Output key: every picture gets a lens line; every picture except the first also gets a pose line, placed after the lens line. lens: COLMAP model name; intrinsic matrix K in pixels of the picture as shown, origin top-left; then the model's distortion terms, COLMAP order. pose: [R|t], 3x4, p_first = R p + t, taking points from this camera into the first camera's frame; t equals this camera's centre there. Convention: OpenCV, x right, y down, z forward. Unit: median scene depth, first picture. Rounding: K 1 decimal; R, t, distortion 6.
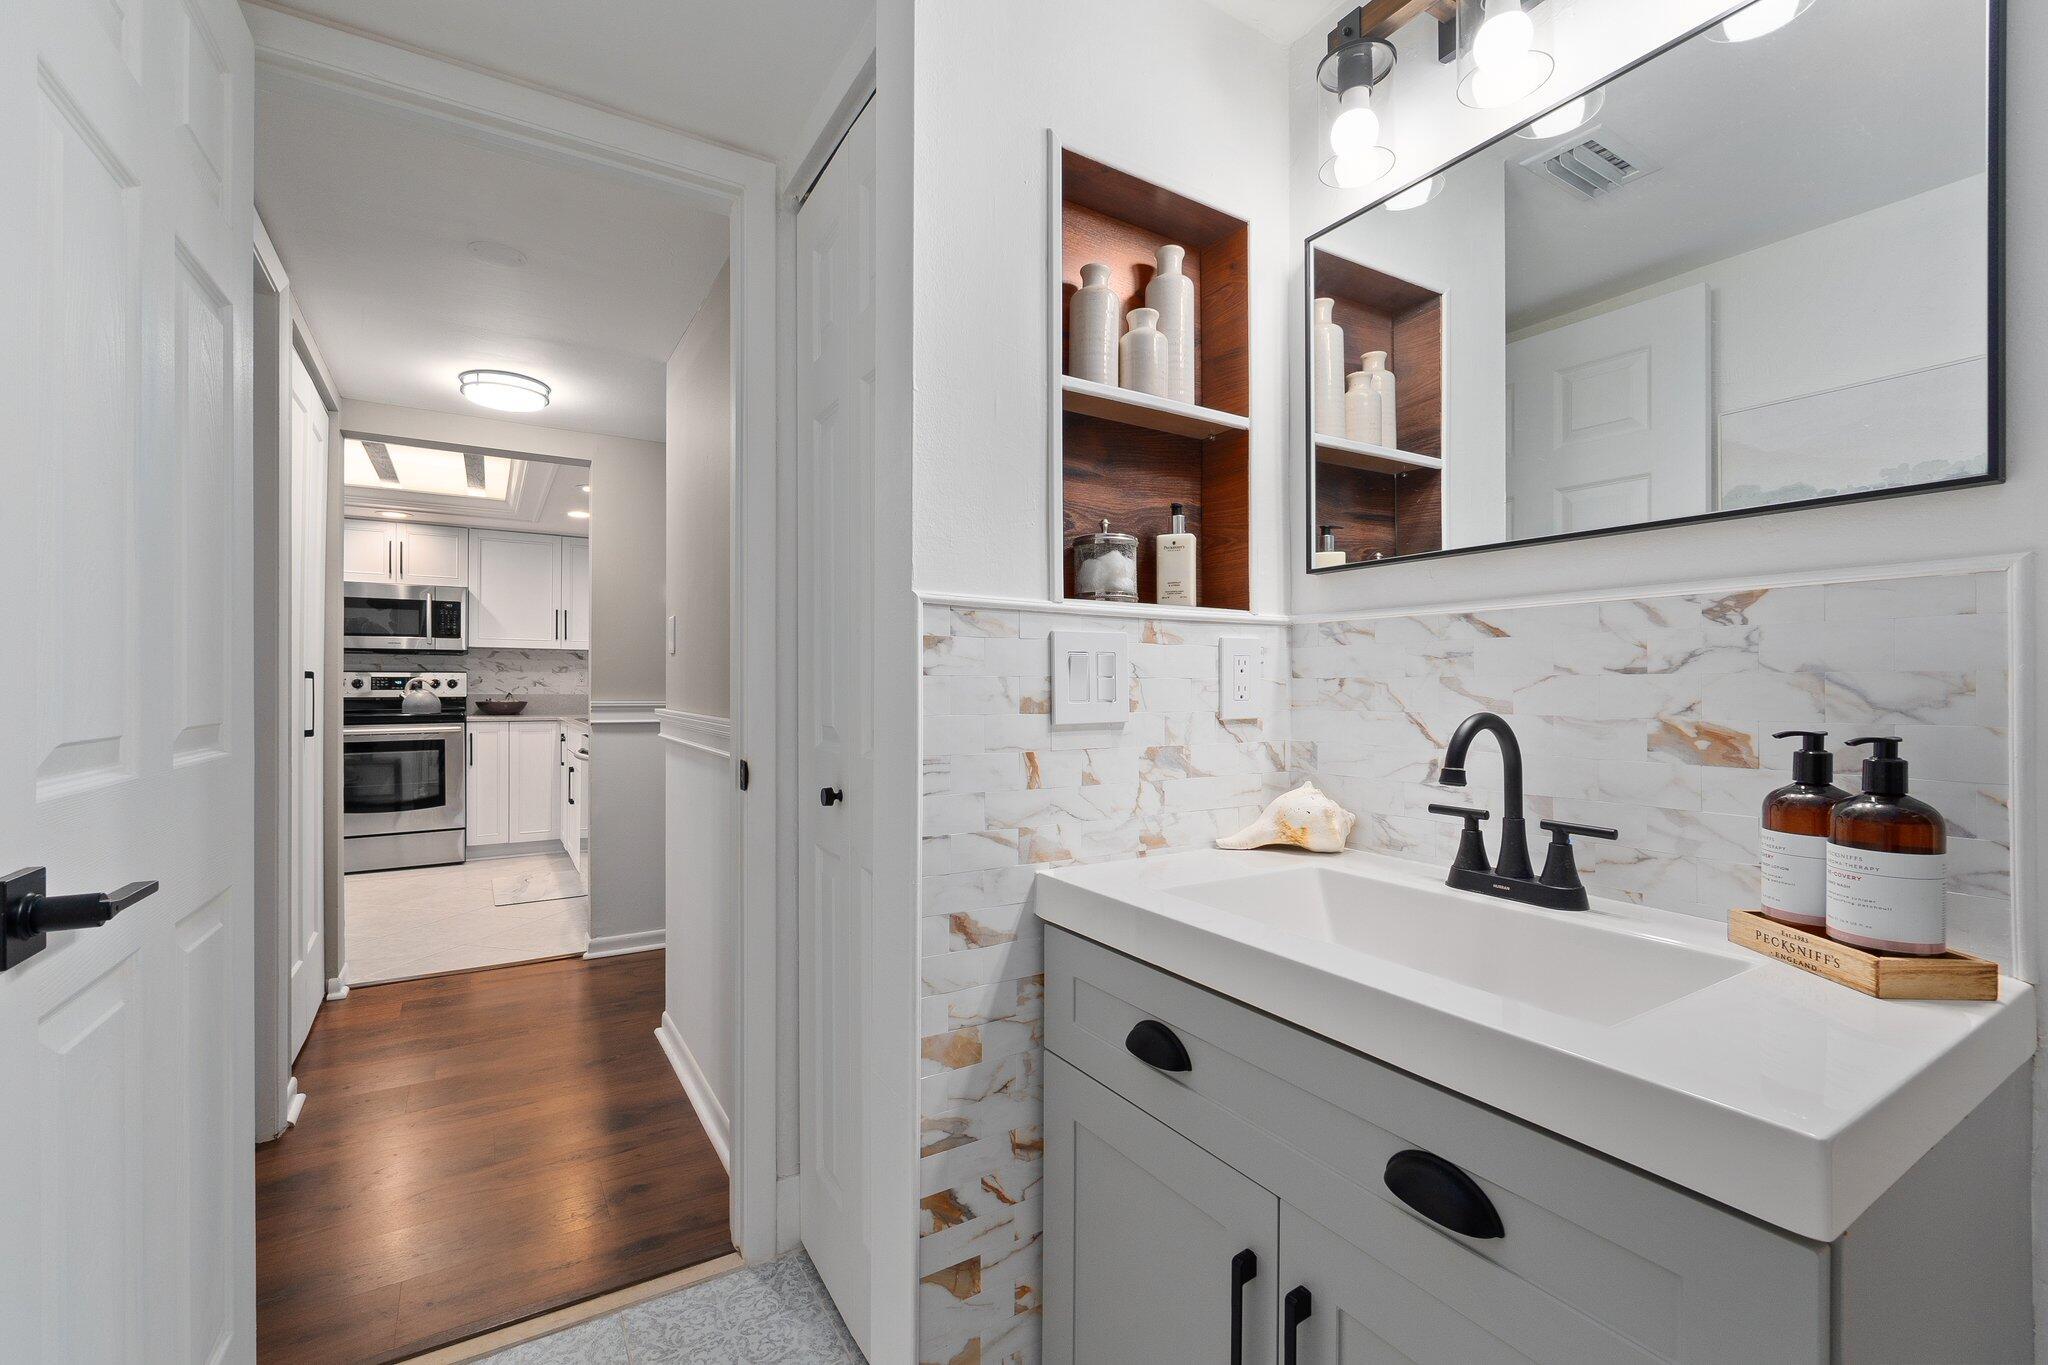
lens RADIAL K [[872.1, 0, 1021.3], [0, 872.1, 680.8], [0, 0, 1]] dist [-0.000183, 0.000295]
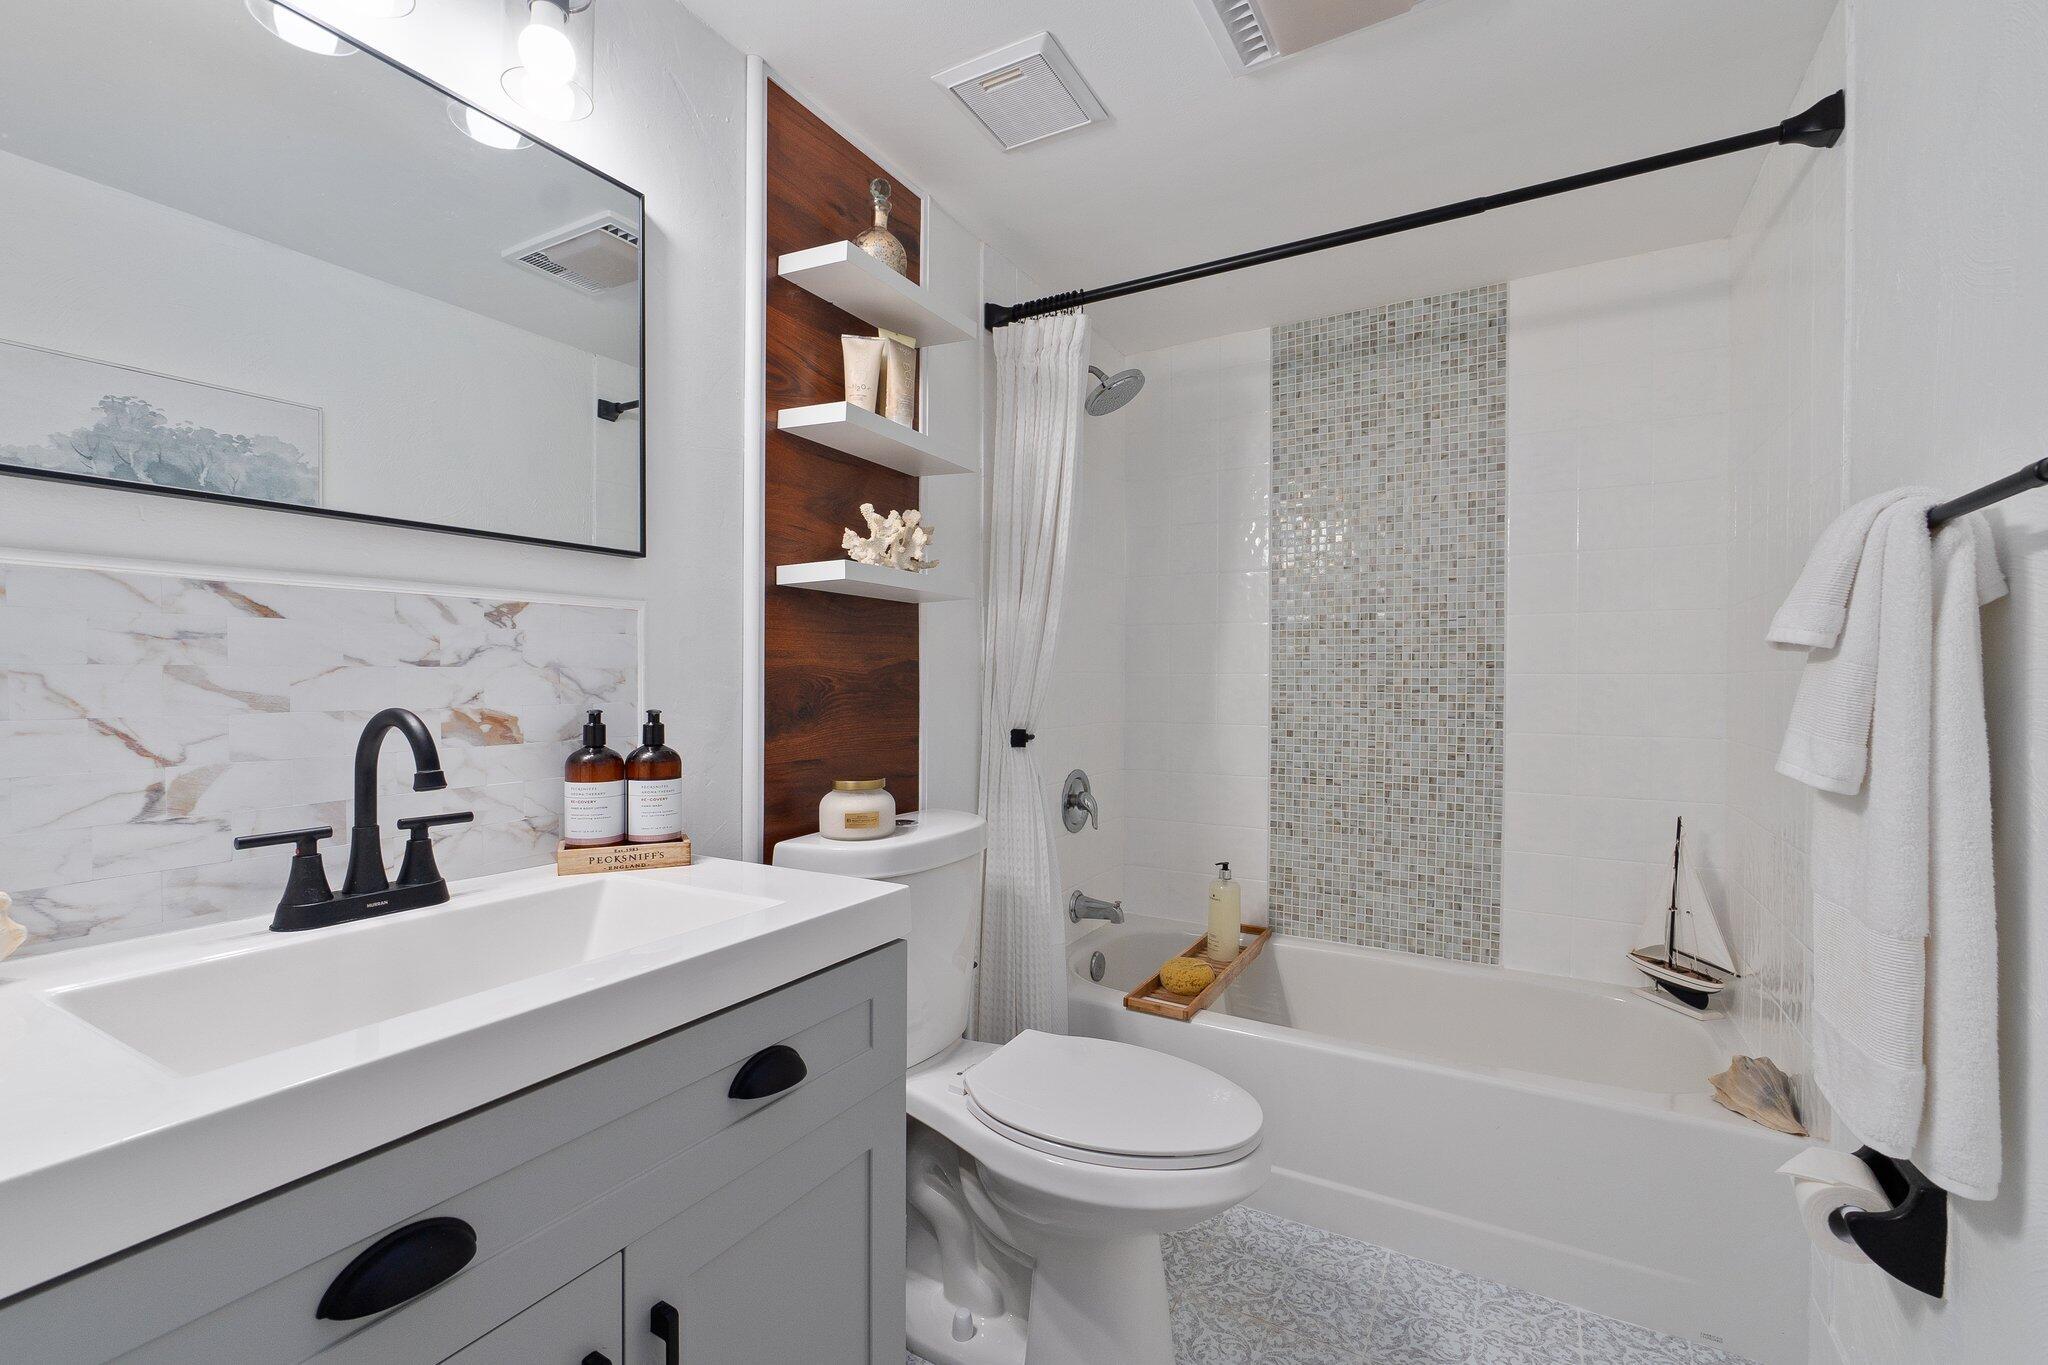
lens RADIAL K [[872.1, 0, 1034.1], [0, 872.1, 685.7], [0, 0, 1]] dist [-0.000183, 0.000295]
pose [[-0.477122, -0.016684, 0.878678, -0.588734], [-0.014676, 0.999832, 0.011015, -0.007242], [-0.878714, -0.007640, -0.477287, 0.894281]]
